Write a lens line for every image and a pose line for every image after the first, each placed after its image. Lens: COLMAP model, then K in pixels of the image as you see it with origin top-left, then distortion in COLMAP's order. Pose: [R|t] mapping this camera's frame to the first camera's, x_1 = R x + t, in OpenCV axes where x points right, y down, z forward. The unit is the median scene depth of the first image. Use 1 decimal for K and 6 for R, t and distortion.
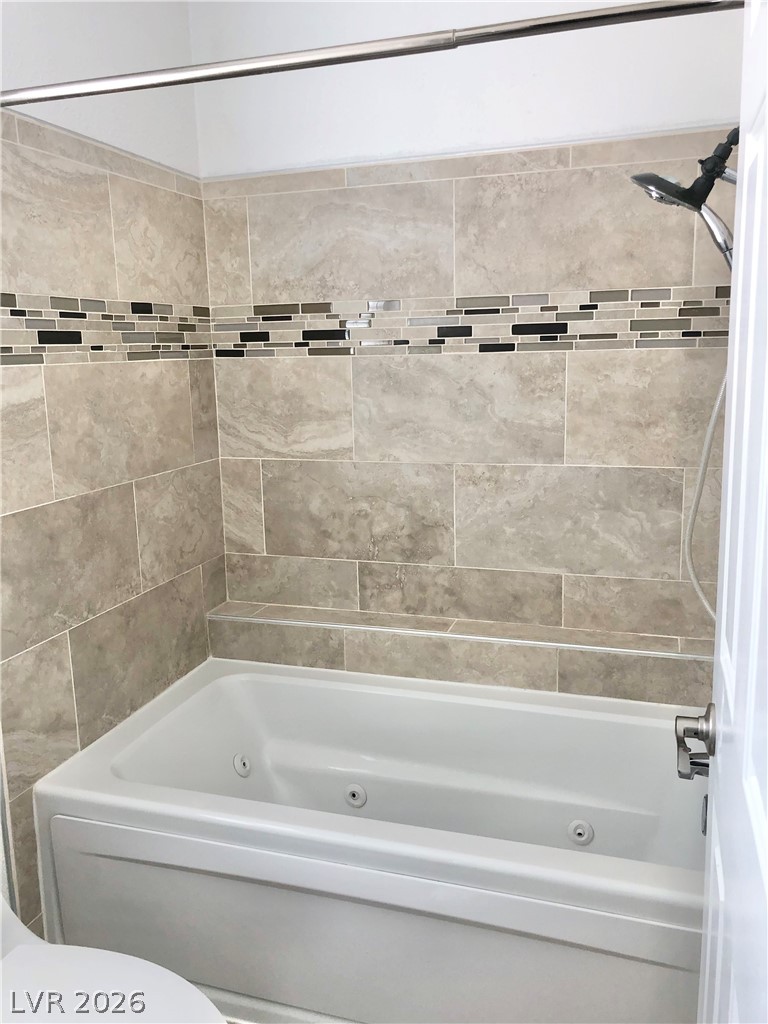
lens RADIAL K [[825.3, 0, 386.3], [0, 825.3, 497.1], [0, 0, 1]] dist [0.027534, -0.091161]
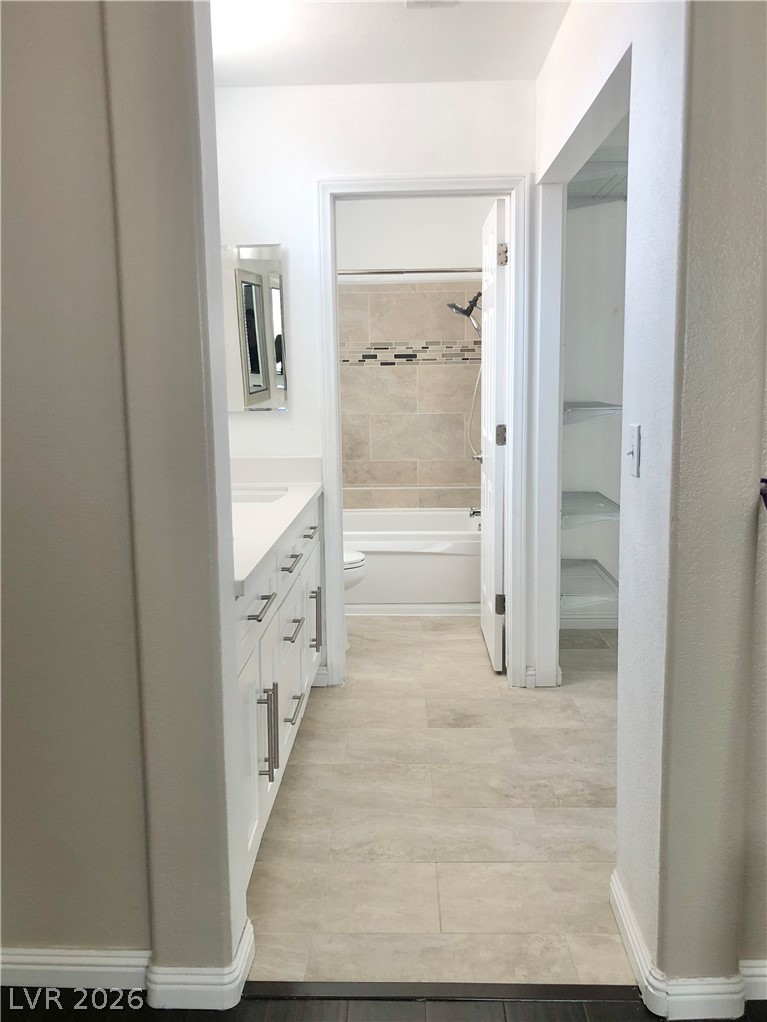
lens RADIAL K [[888.5, 0, 383.5], [0, 888.5, 511.0], [0, 0, 1]] dist [0.040724, -0.001952]
pose [[0.959166, -0.030491, 0.281197, -0.603035], [0.040449, 0.998741, -0.029678, 0.312584], [-0.279938, 0.039840, 0.959191, -1.411376]]
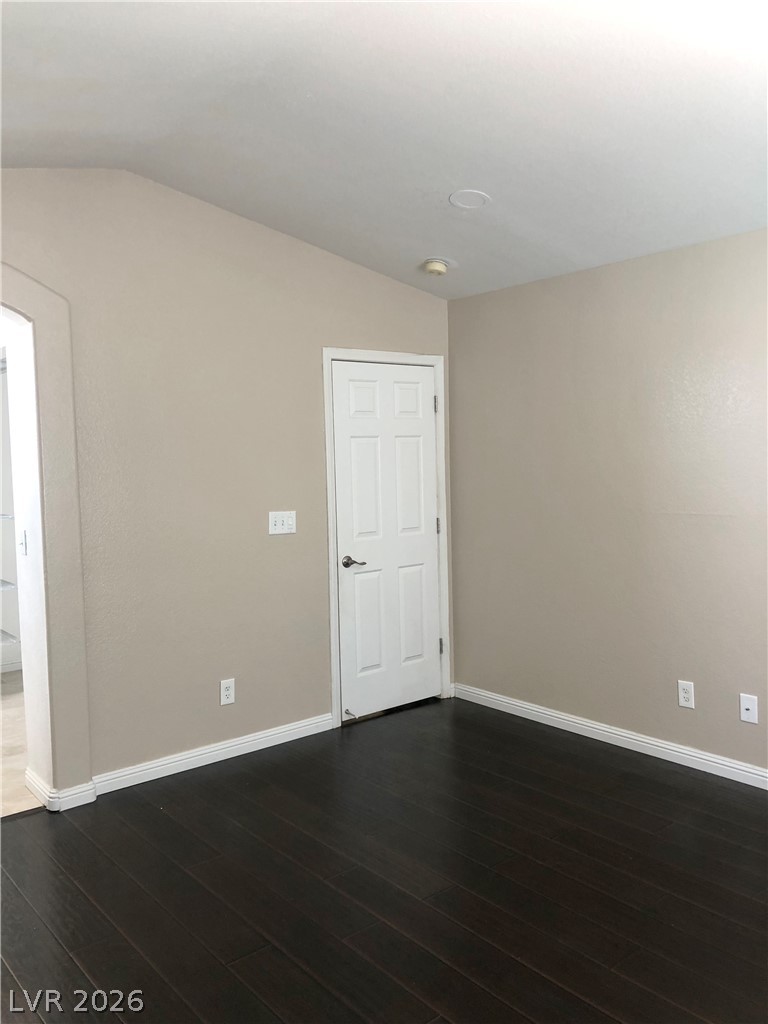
lens RADIAL K [[816.3, 0, 384.0], [0, 816.3, 512.0], [0, 0, 1]] dist [0.039147, 0.001030]
pose [[0.561097, -0.042767, 0.826645, -1.117053], [0.161295, 0.985170, -0.058513, 0.398347], [-0.811883, 0.166165, 0.559674, -2.234365]]
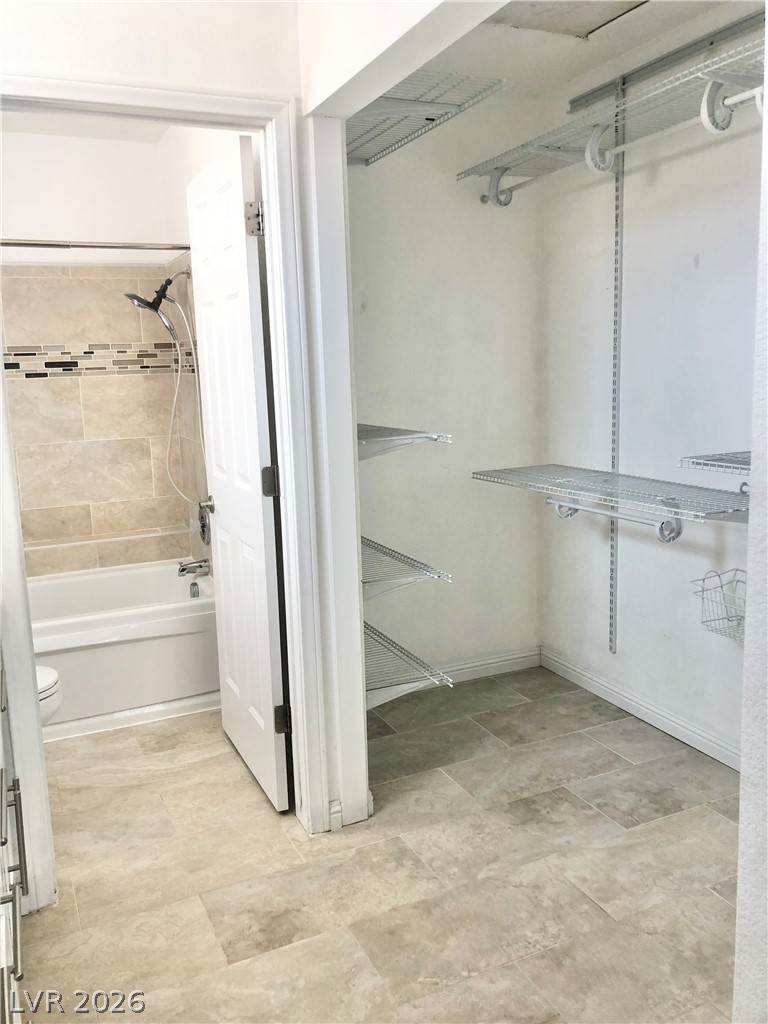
lens RADIAL K [[855.8, 0, 381.5], [0, 855.8, 501.0], [0, 0, 1]] dist [0.010141, 0.001258]
pose [[0.737005, -0.107758, 0.667242, -0.550248], [0.137369, 0.990486, 0.008230, 0.159849], [-0.661781, 0.085593, 0.744796, -0.771673]]
